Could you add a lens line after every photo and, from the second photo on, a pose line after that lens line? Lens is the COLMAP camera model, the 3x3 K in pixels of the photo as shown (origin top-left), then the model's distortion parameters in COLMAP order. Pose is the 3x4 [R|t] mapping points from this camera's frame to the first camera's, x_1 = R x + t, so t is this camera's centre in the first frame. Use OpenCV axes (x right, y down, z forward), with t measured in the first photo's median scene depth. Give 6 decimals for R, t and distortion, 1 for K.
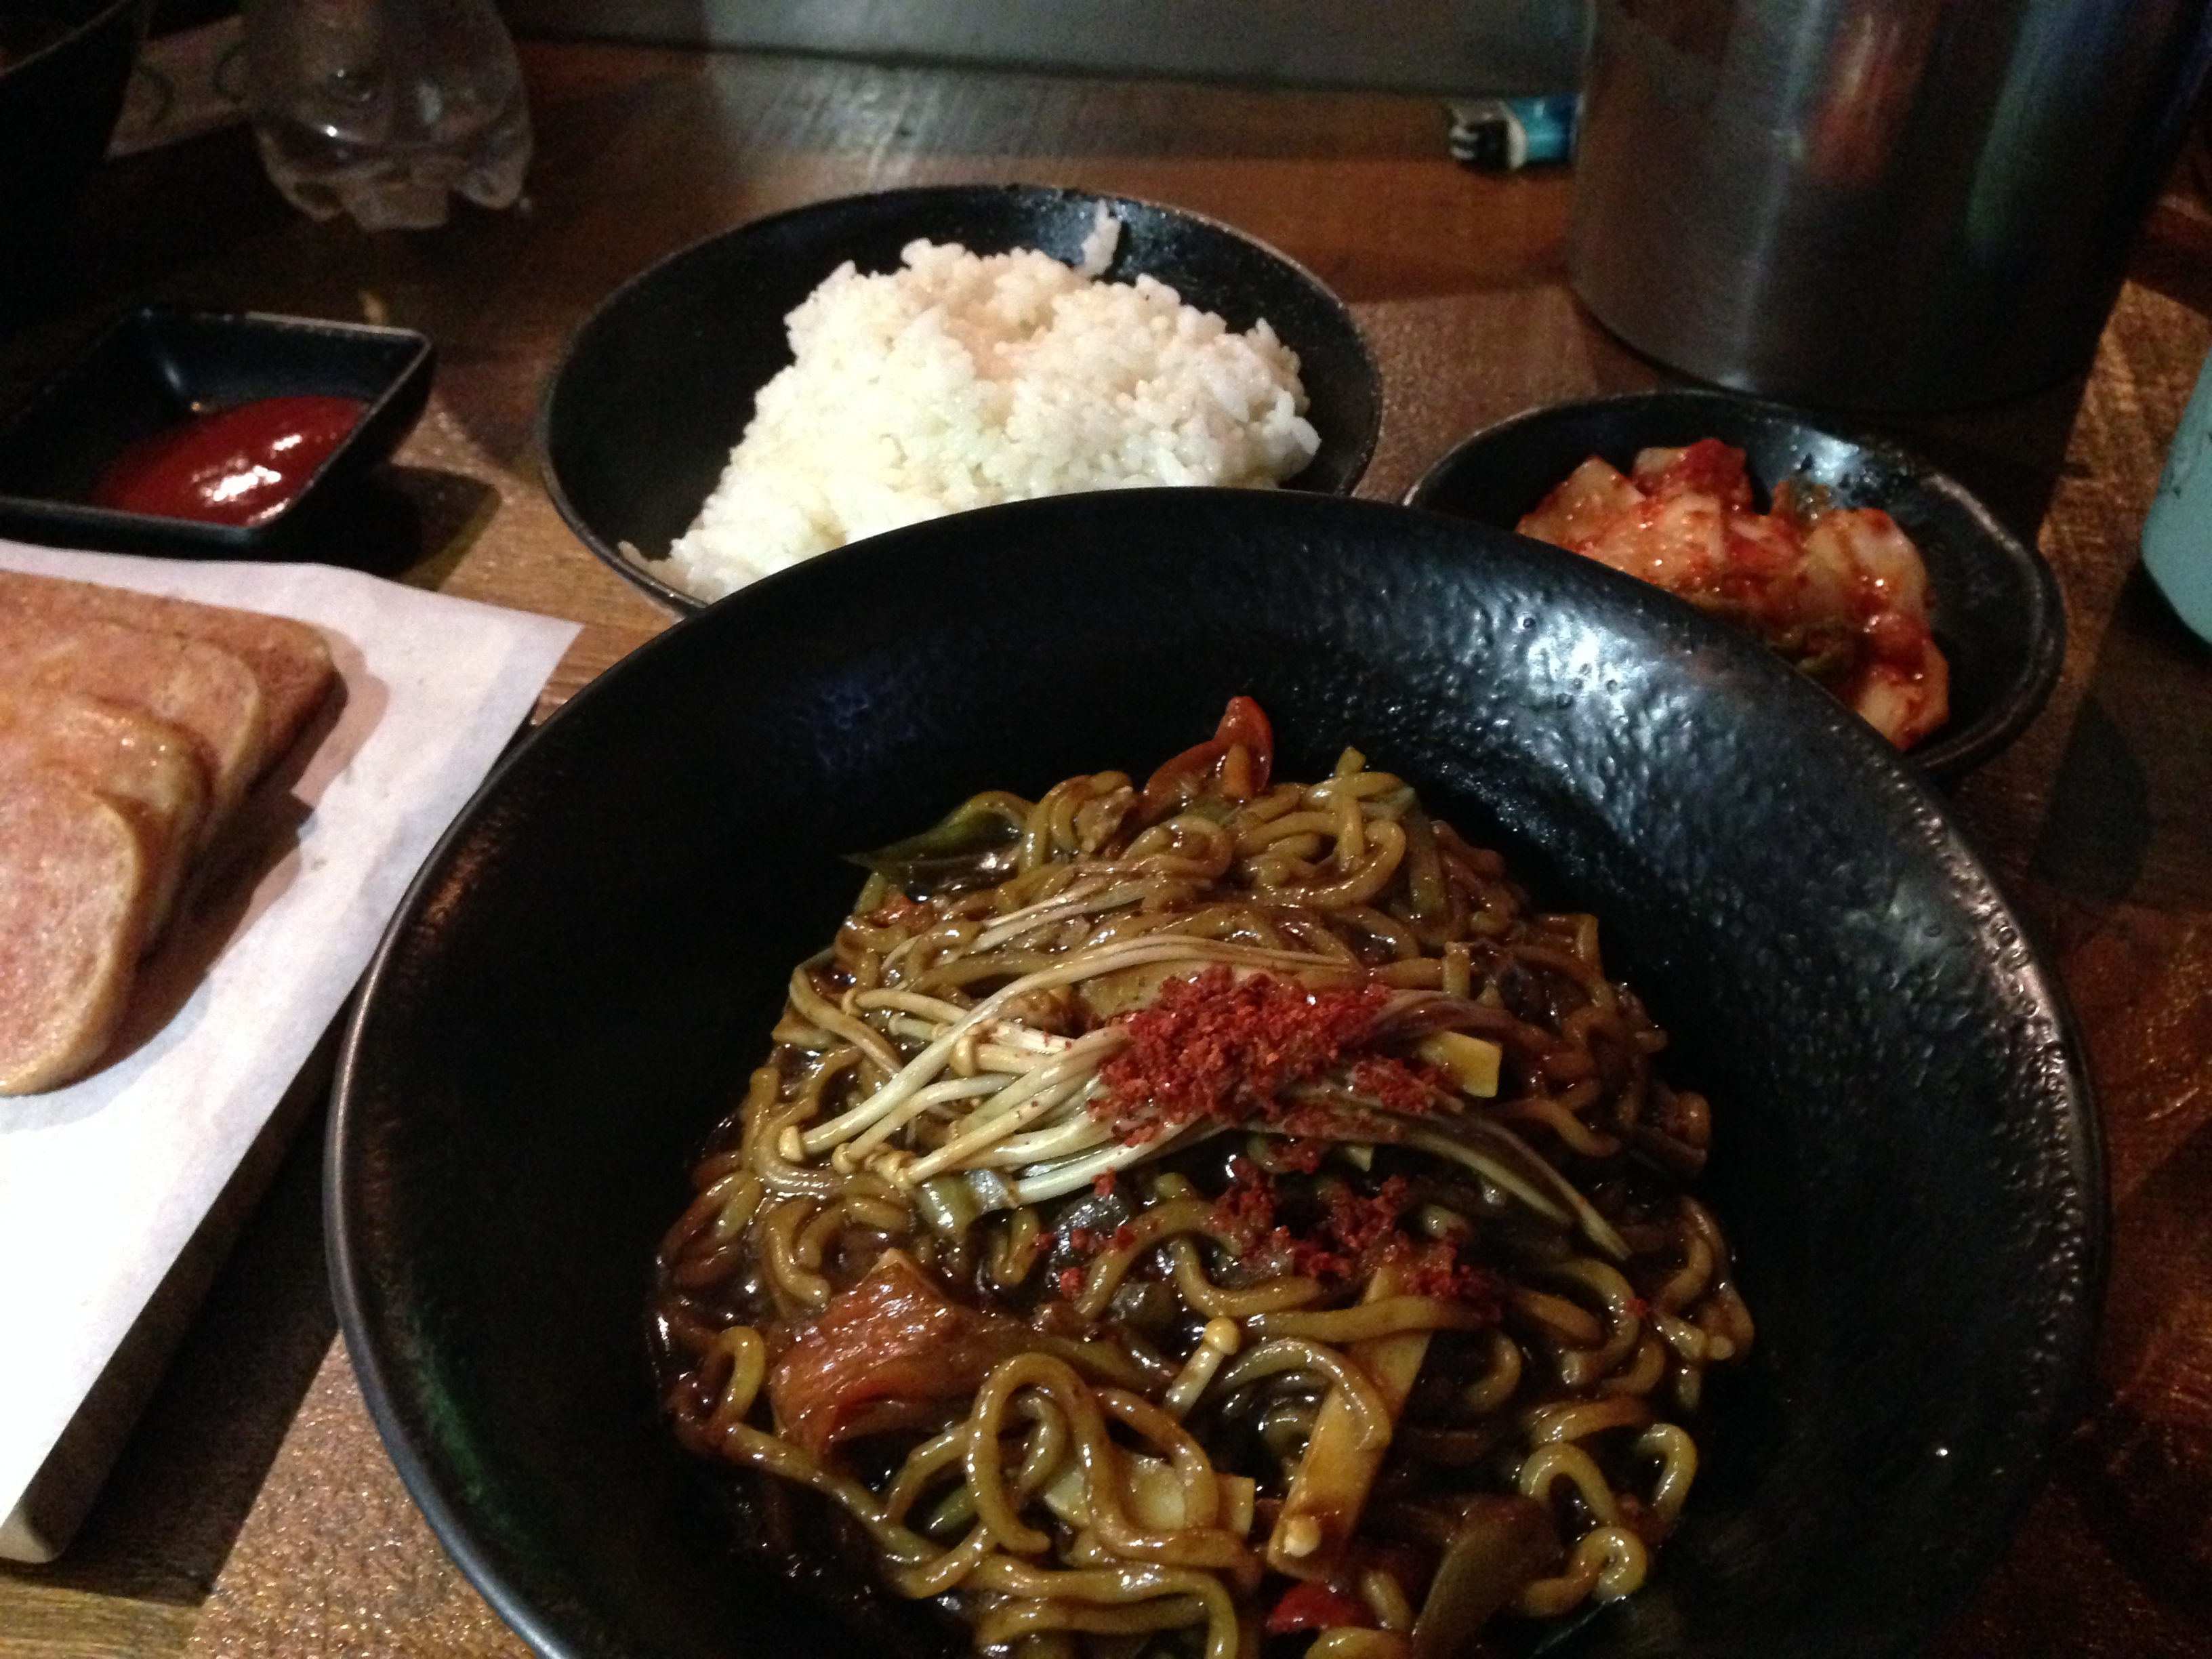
lens RADIAL K [[1915.1, 0, 1106.0], [0, 1915.1, 829.5], [0, 0, 1]] dist [0.004821, 0.013149]
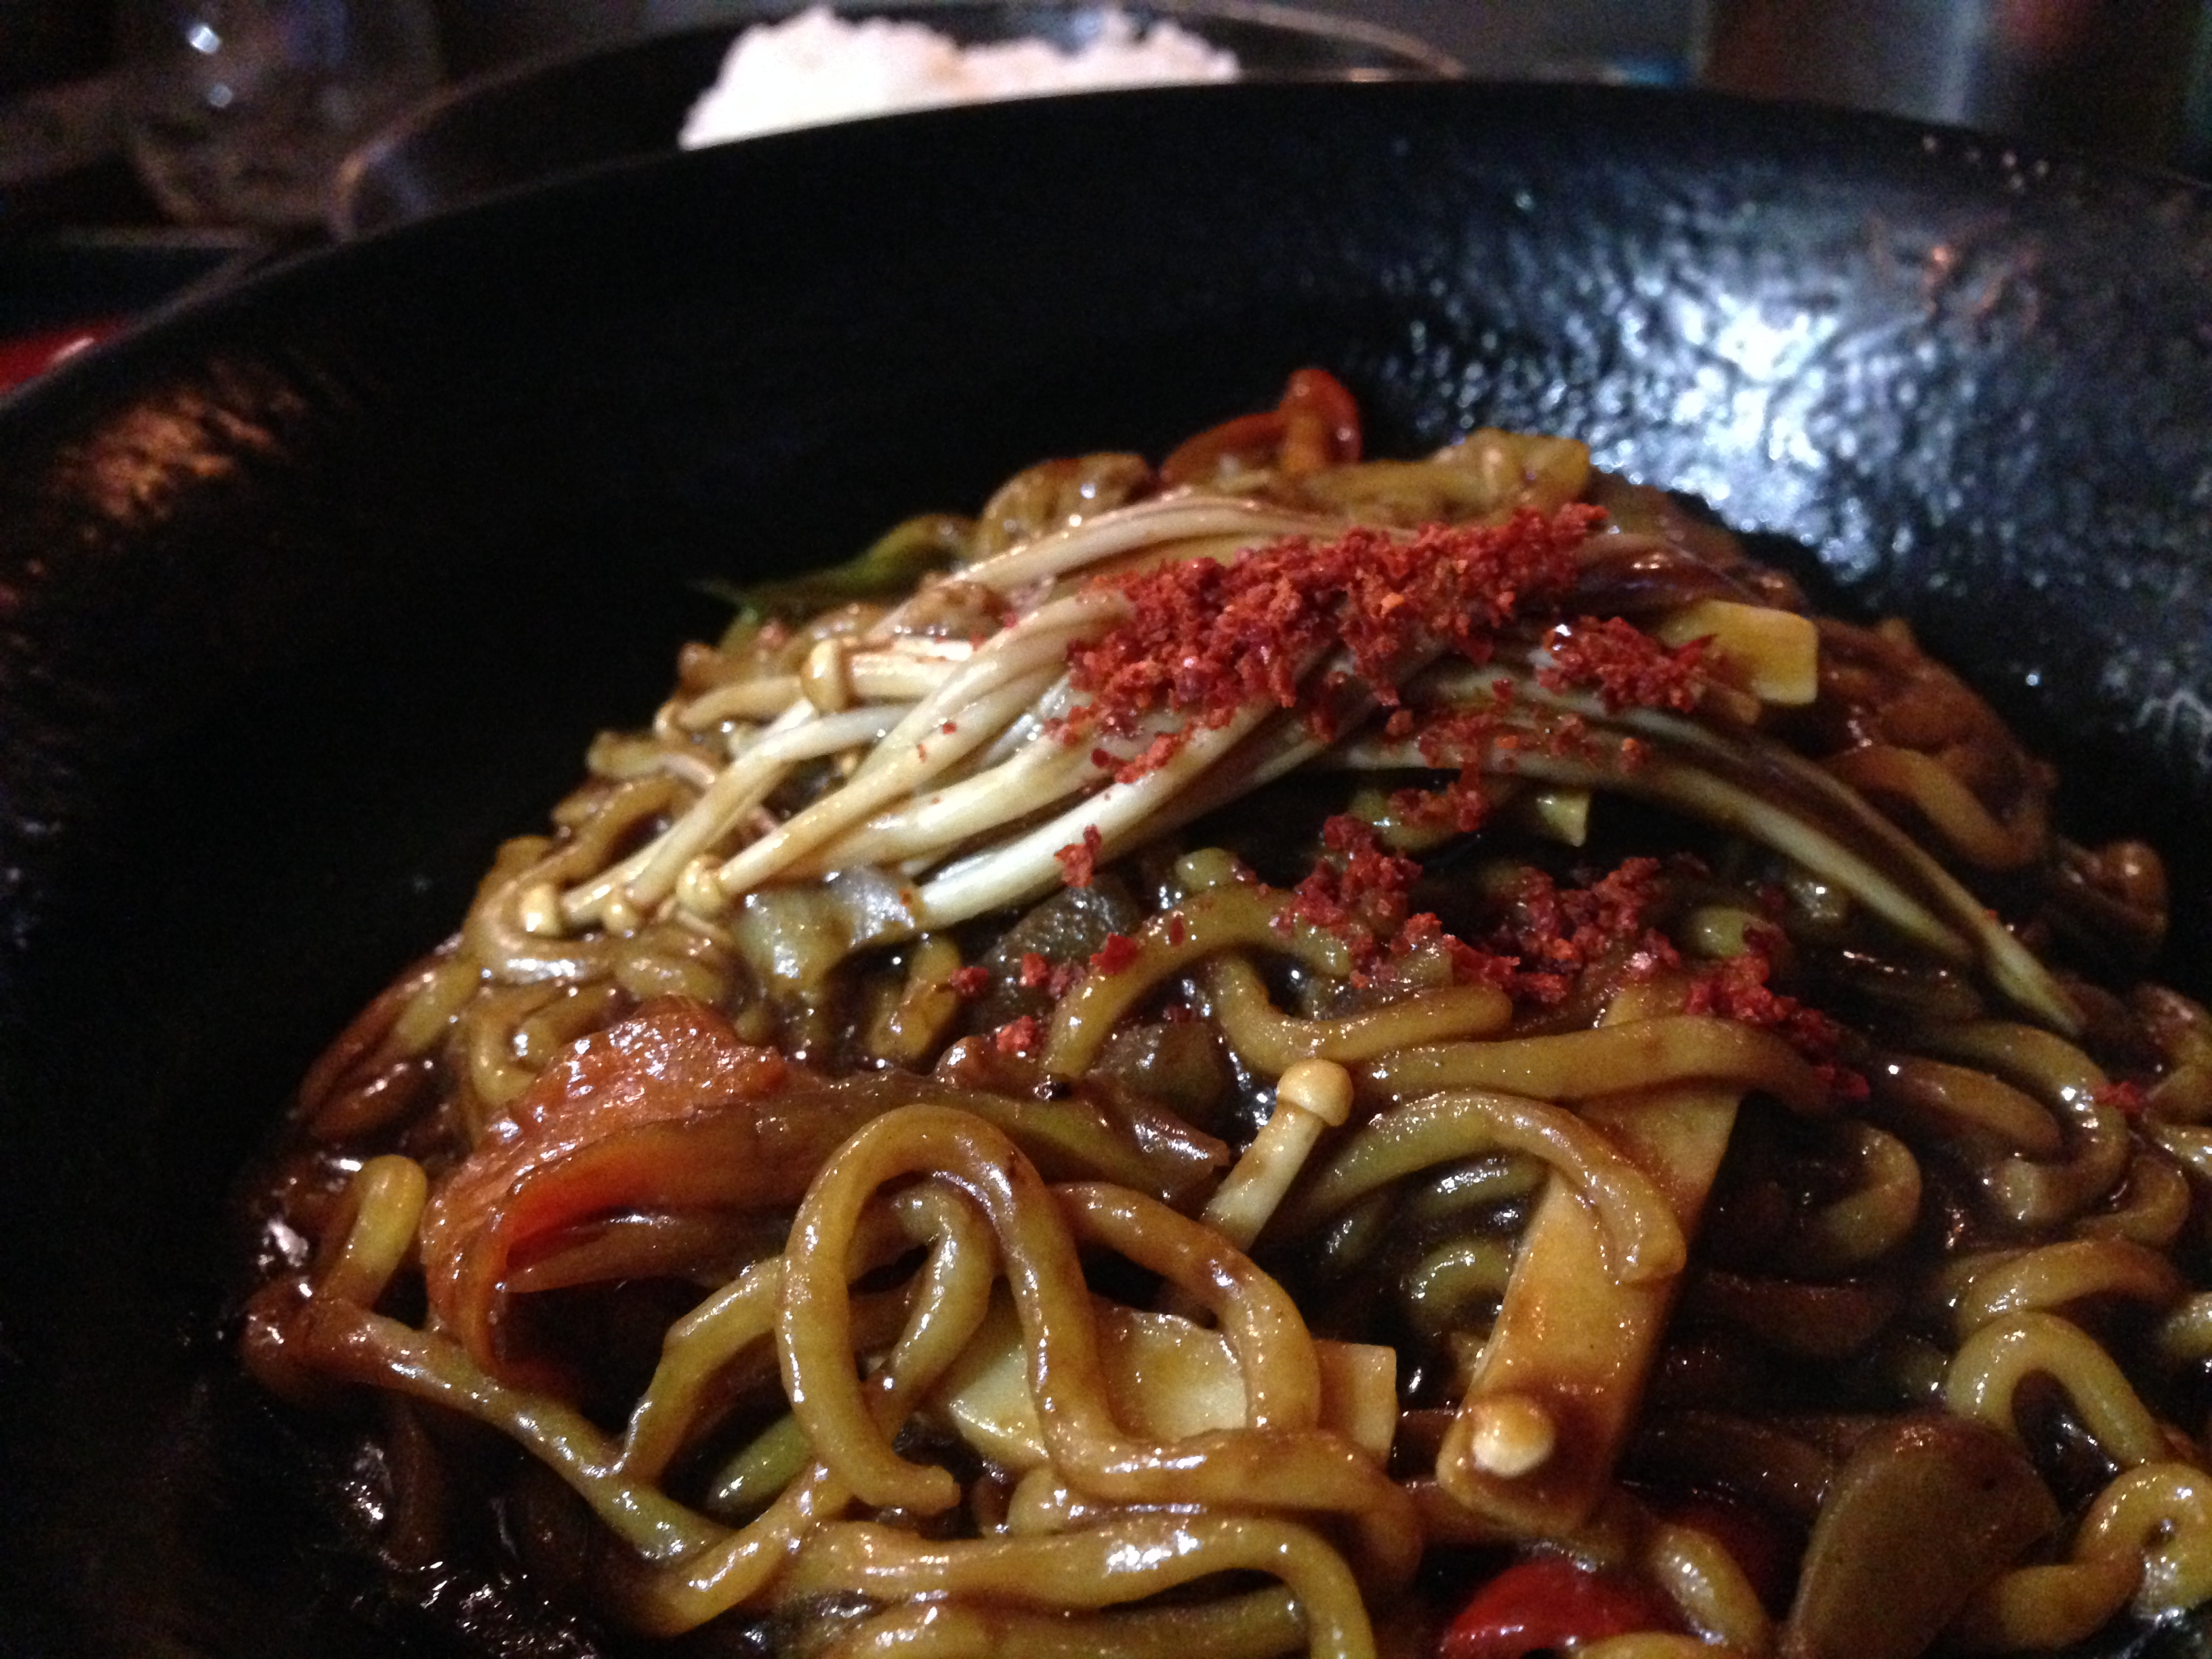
lens RADIAL K [[2002.9, 0, 1134.5], [0, 2002.9, 890.1], [0, 0, 1]] dist [0.044279, -0.124040]
pose [[0.999389, -0.028354, -0.020429, 0.025080], [0.024834, 0.987494, -0.155685, 0.282260], [0.024588, 0.155083, 0.987595, 0.465910]]
